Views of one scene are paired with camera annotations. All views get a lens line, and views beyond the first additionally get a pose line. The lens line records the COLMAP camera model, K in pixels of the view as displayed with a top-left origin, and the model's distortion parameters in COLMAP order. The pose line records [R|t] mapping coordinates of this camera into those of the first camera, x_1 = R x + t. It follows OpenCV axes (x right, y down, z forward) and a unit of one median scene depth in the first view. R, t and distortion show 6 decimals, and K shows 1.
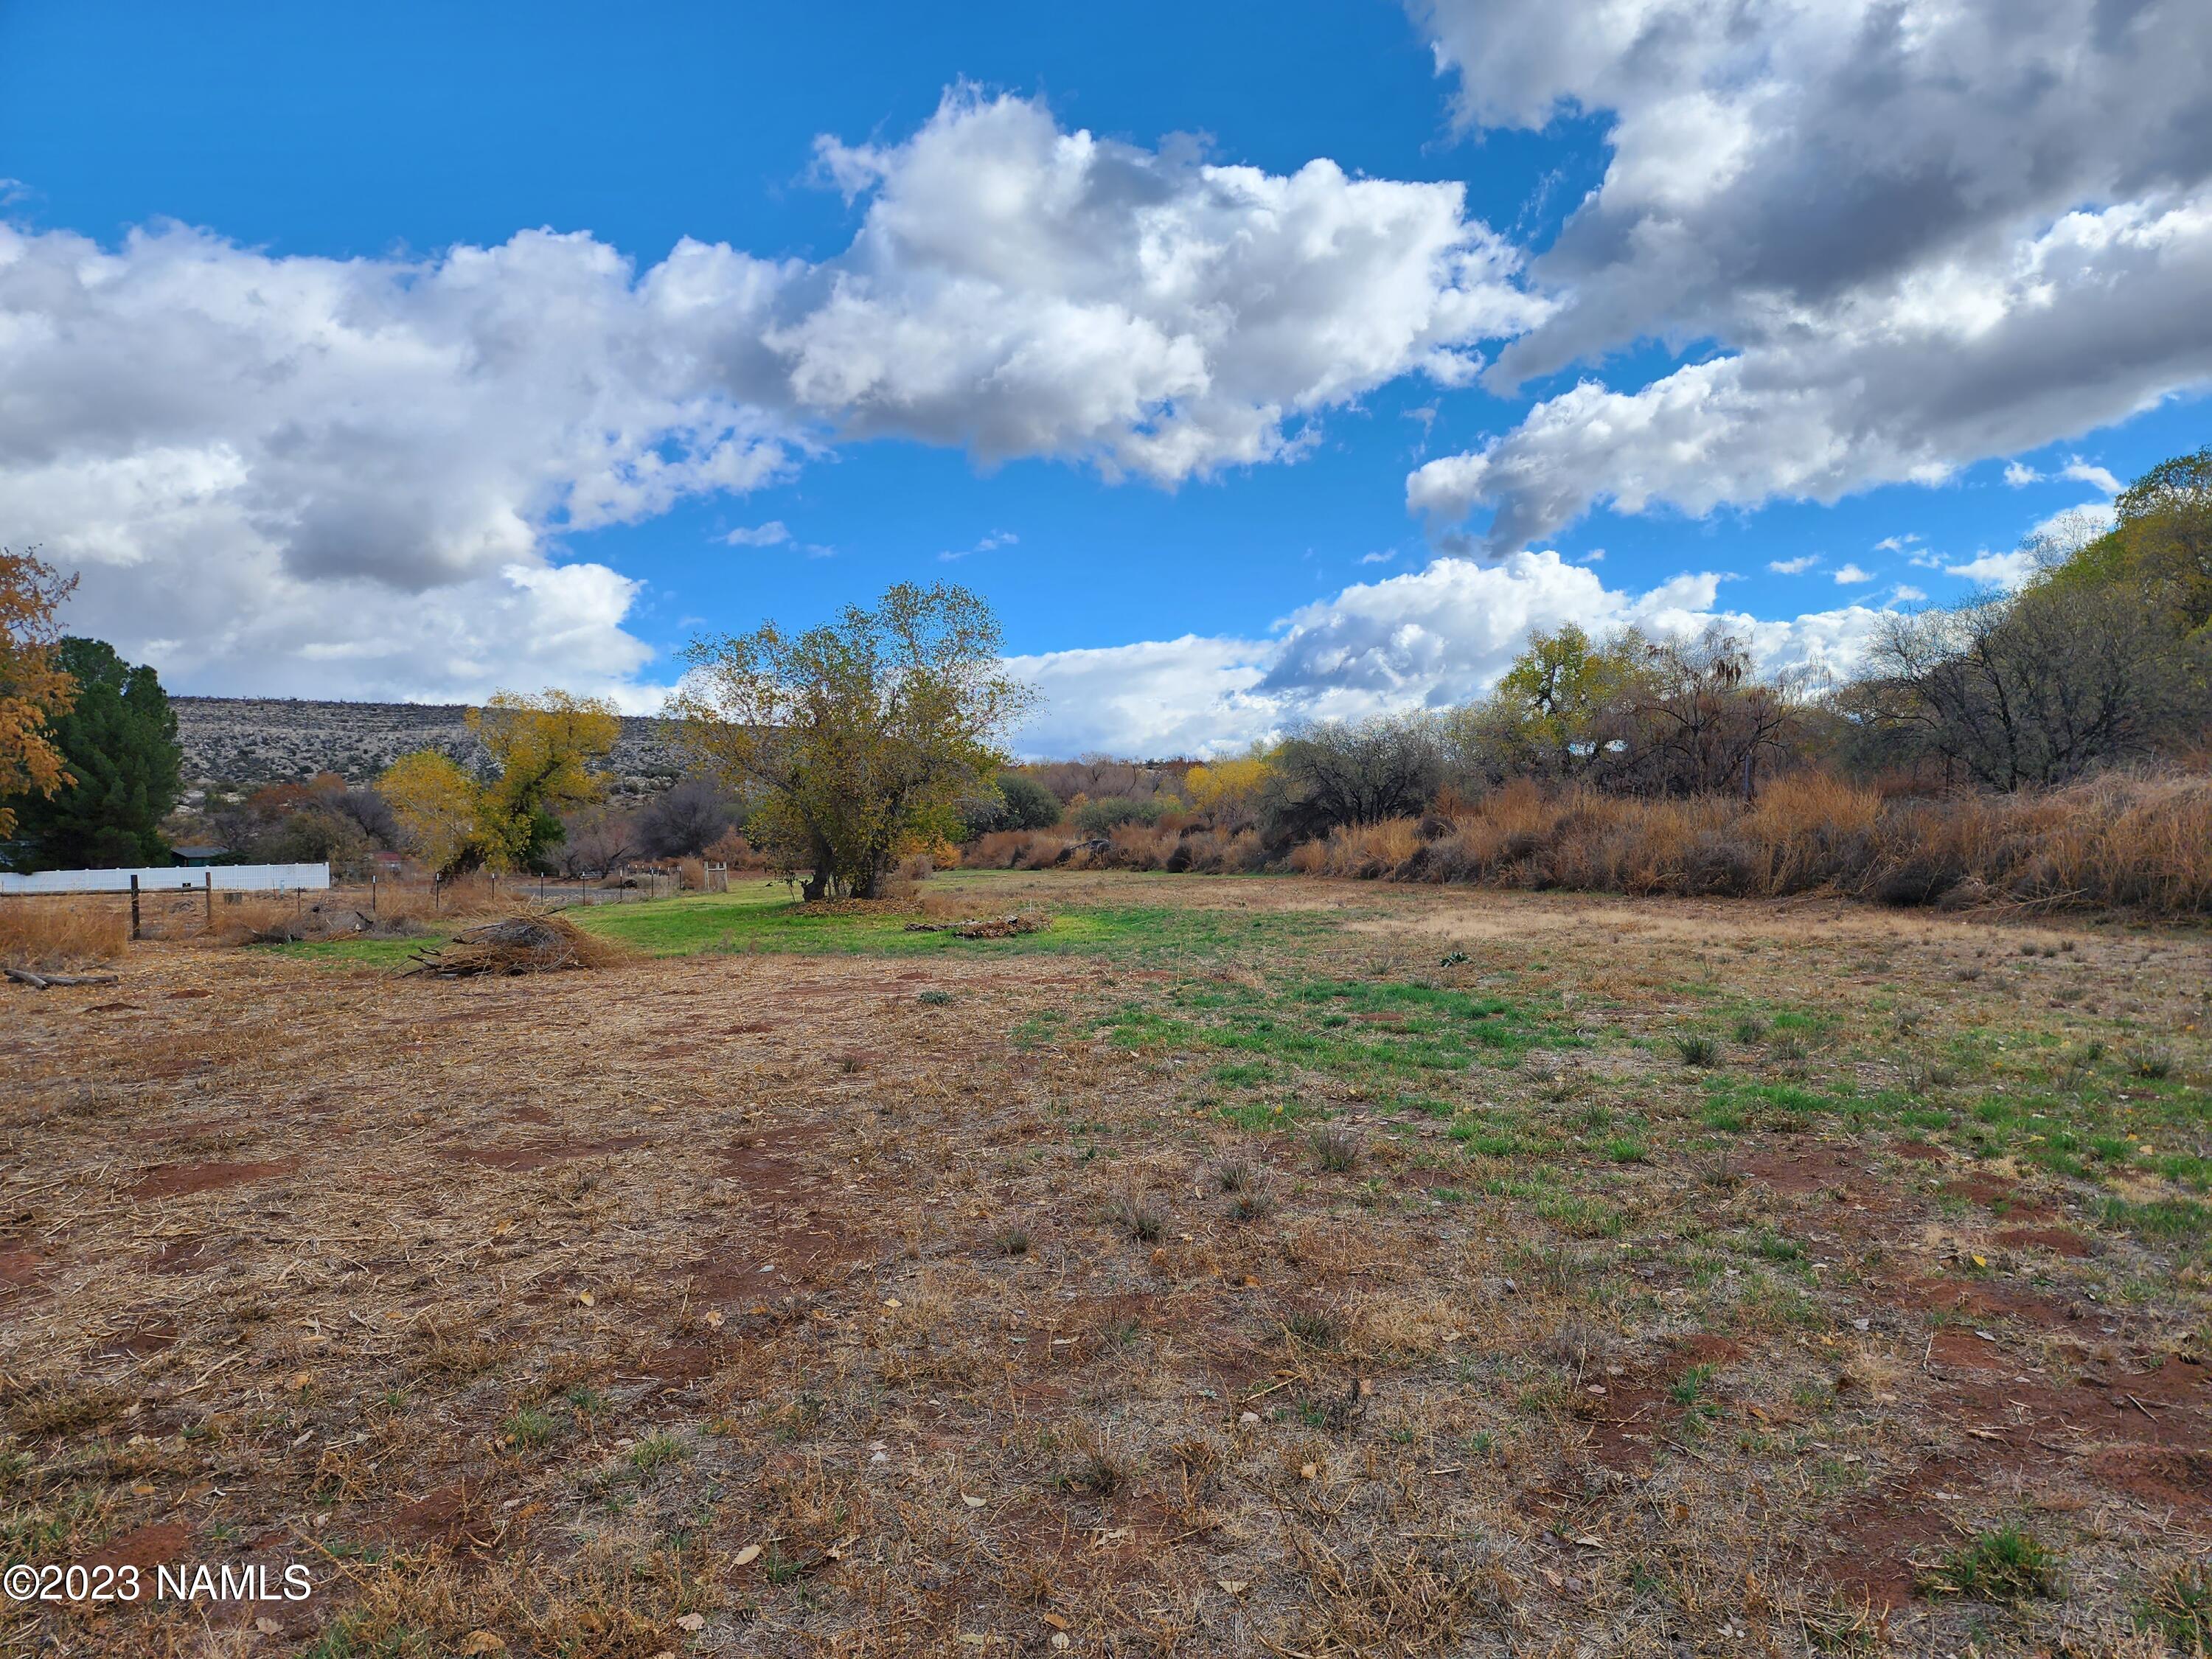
lens RADIAL K [[1471.6, 0, 1139.9], [0, 1471.6, 821.1], [0, 0, 1]] dist [0.082658, -0.071695]
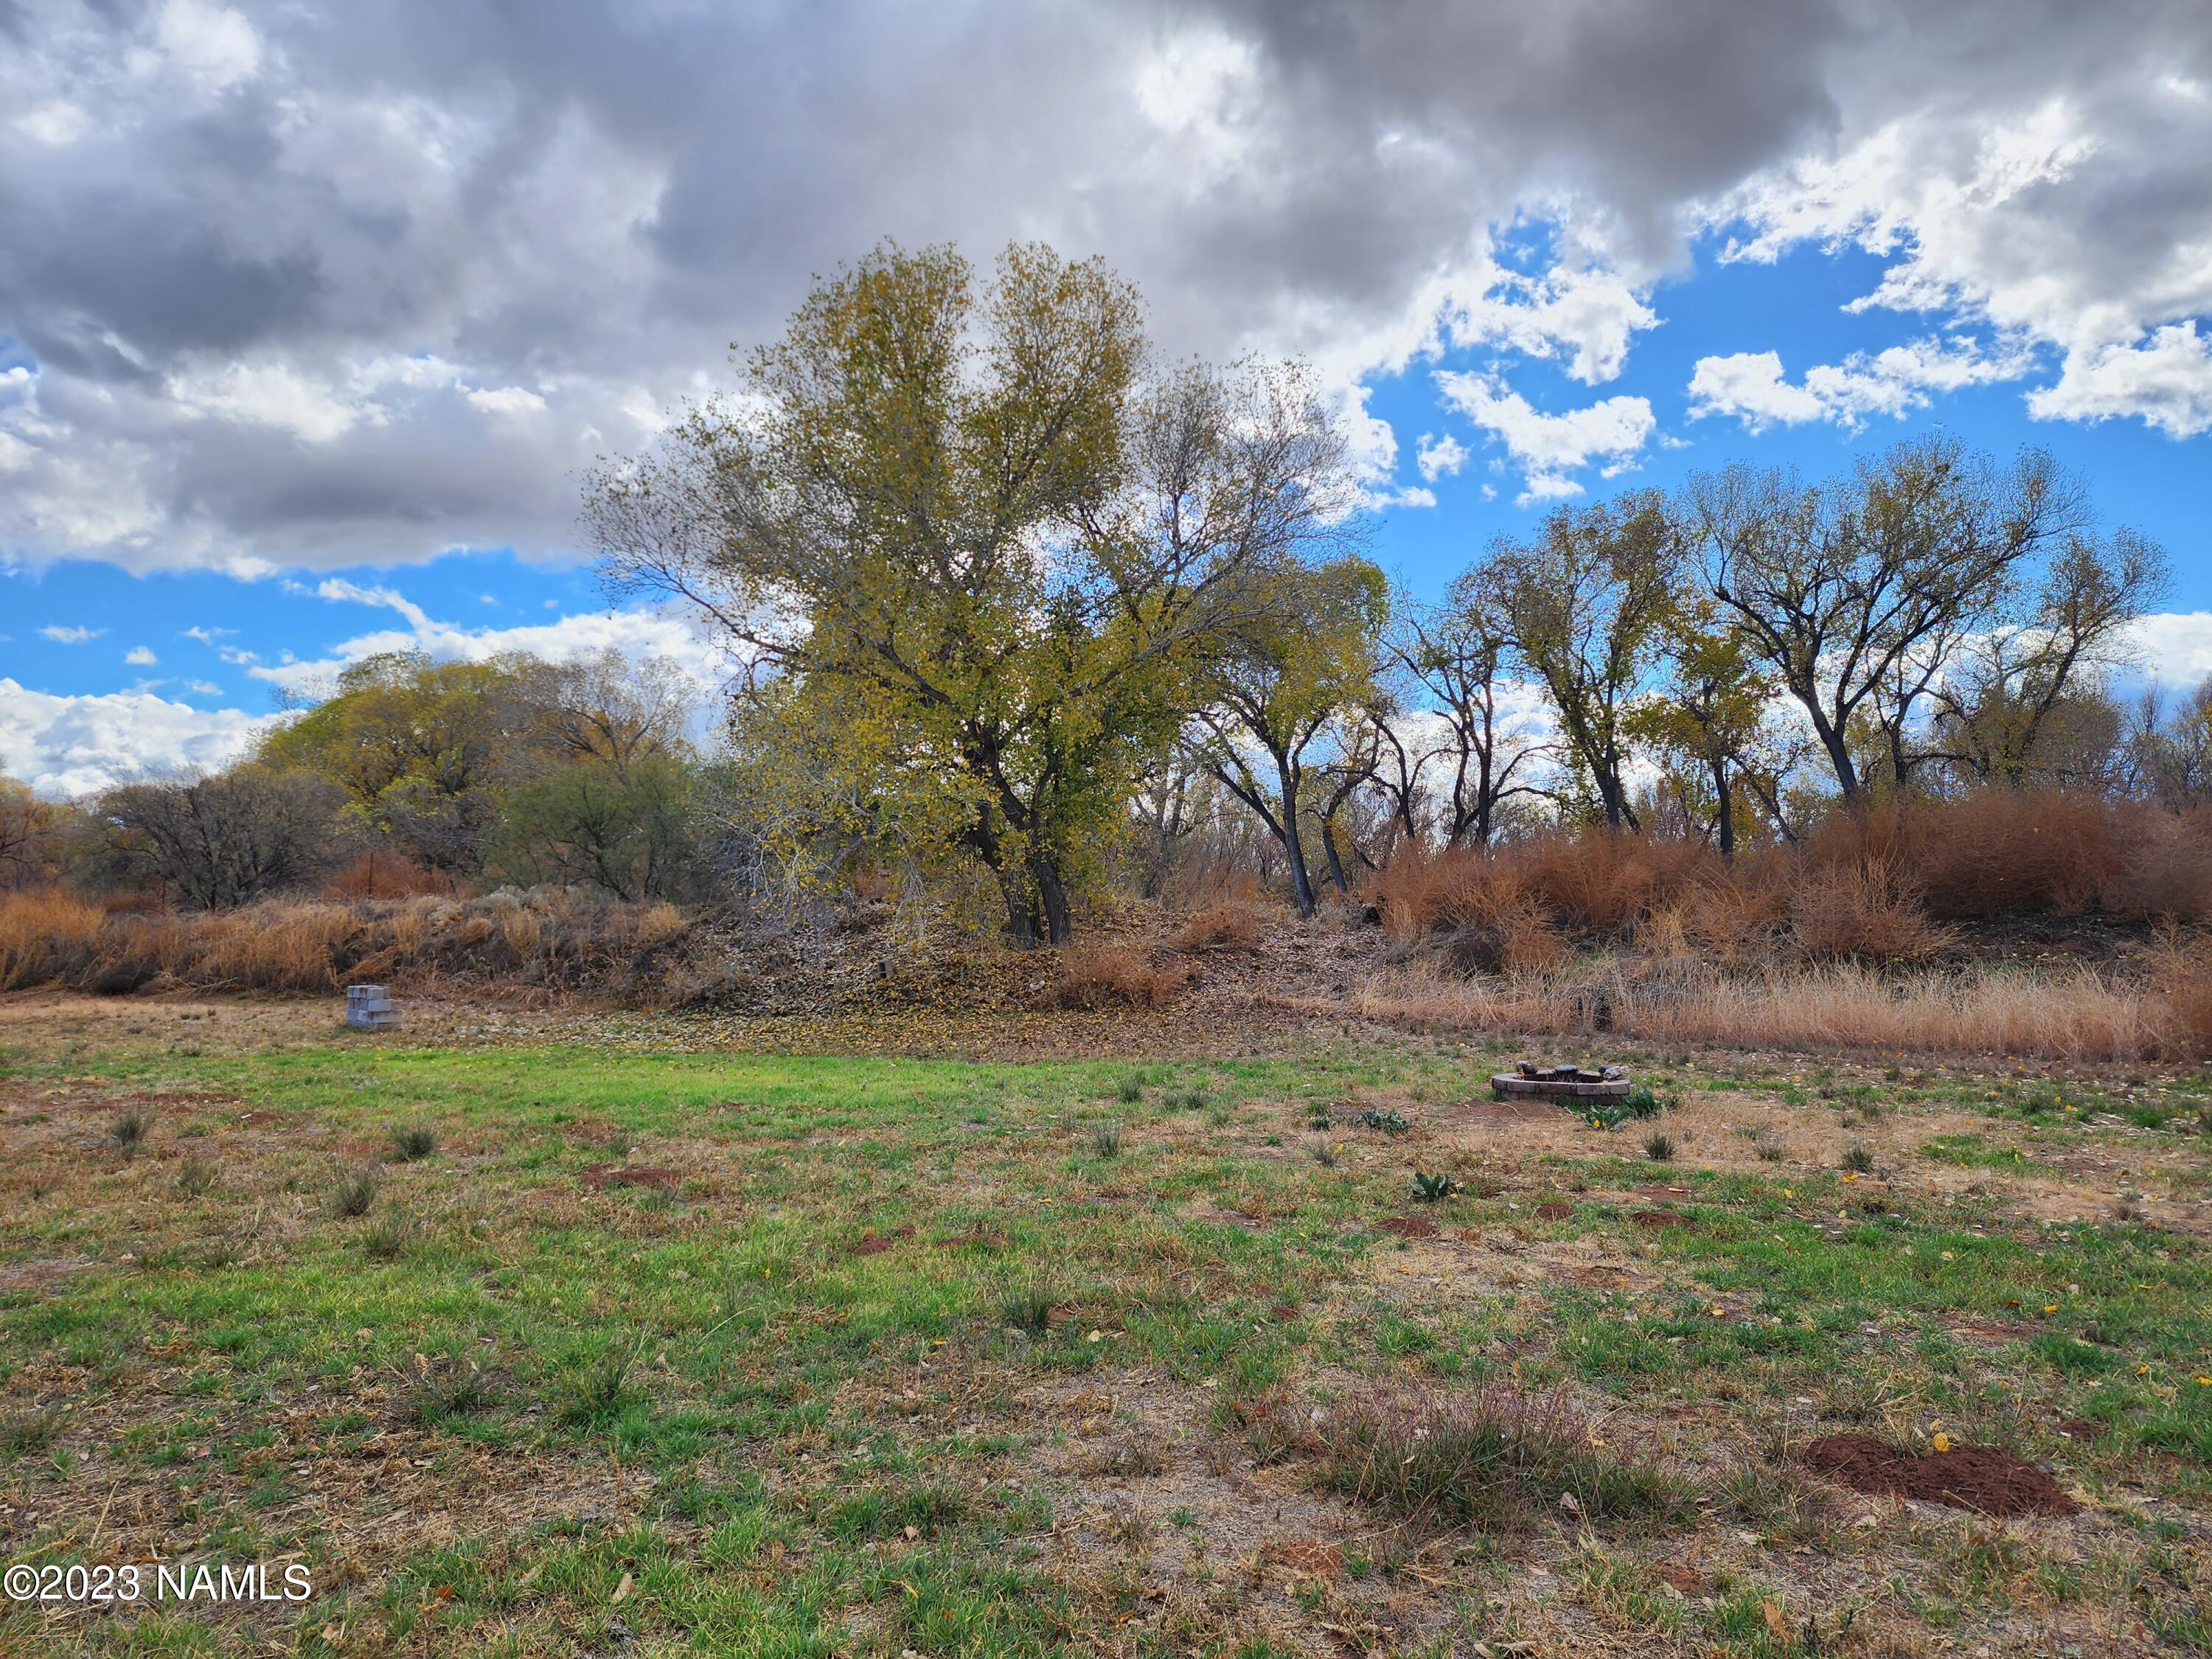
lens RADIAL K [[1471.6, 0, 1110.5], [0, 1471.6, 824.7], [0, 0, 1]] dist [0.082658, -0.071695]
pose [[0.518818, 0.069558, 0.852050, -0.168665], [-0.013068, 0.997213, -0.073452, -0.007223], [-0.854785, 0.026974, 0.518281, -0.421260]]
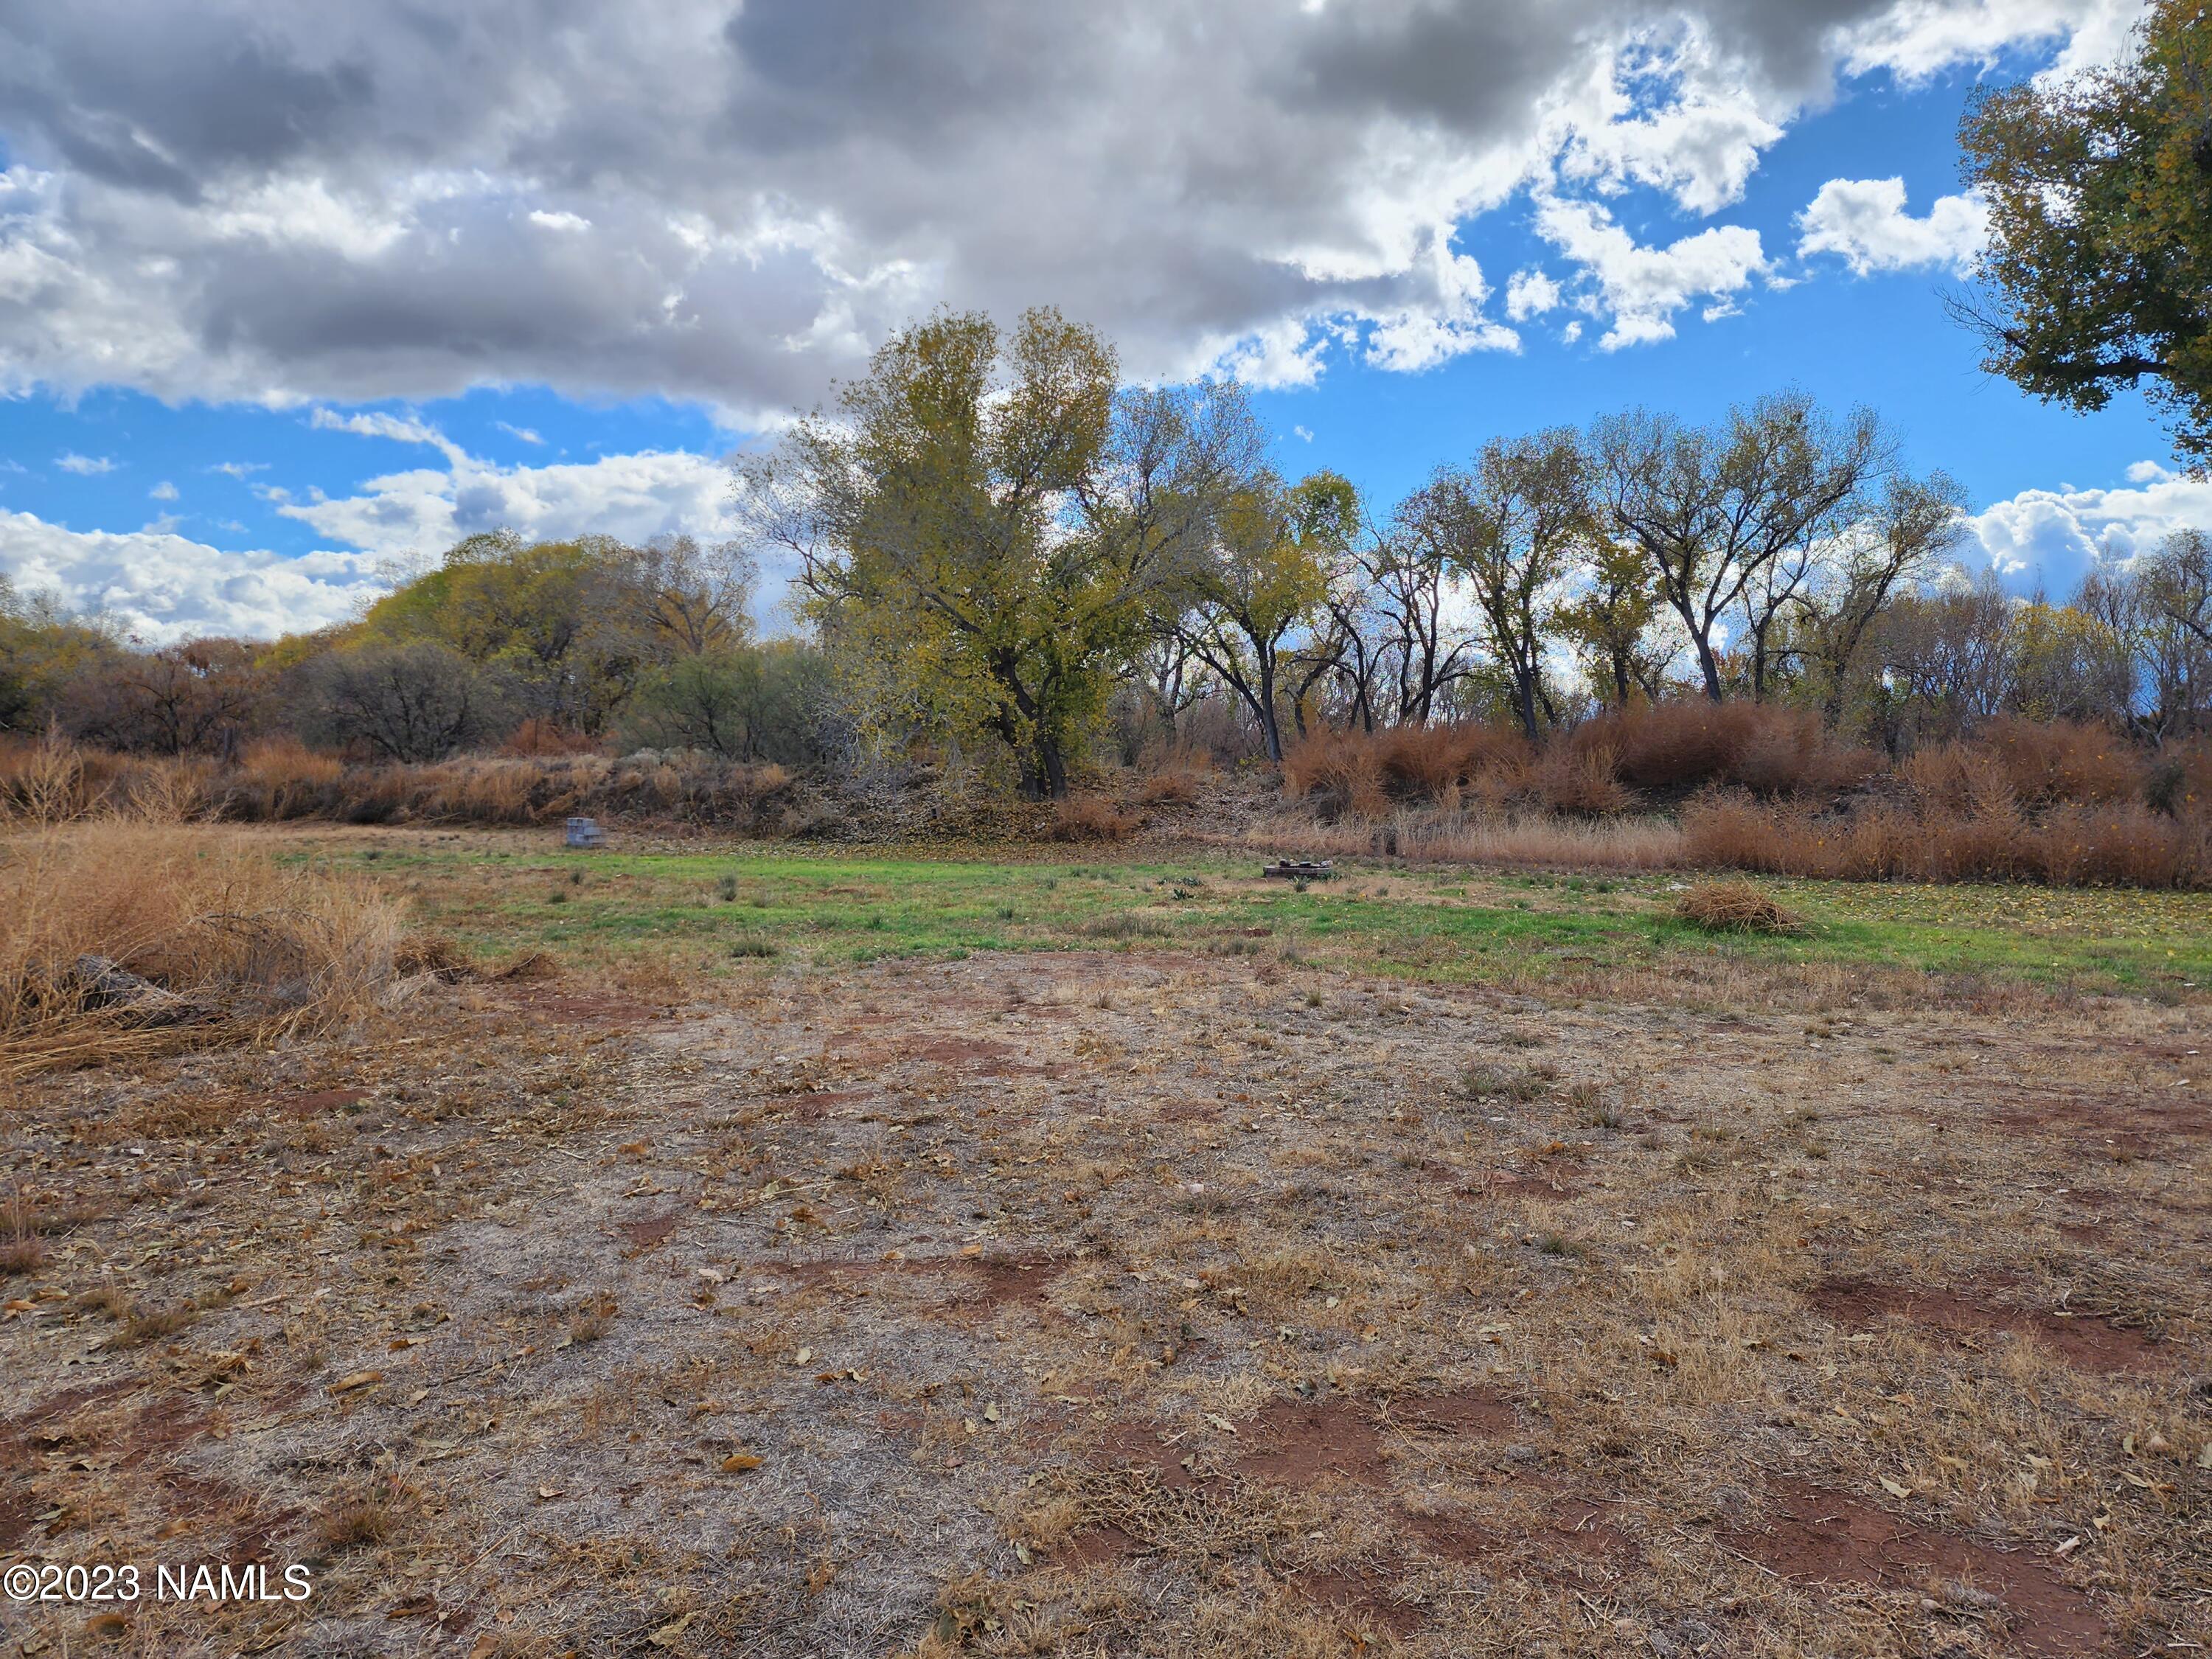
lens RADIAL K [[1471.6, 0, 1183.4], [0, 1471.6, 802.9], [0, 0, 1]] dist [0.082658, -0.071695]
pose [[0.501375, 0.003618, 0.865223, -0.503127], [-0.025595, 0.999616, 0.010652, -0.012402], [-0.864851, -0.027486, 0.501275, -0.691301]]
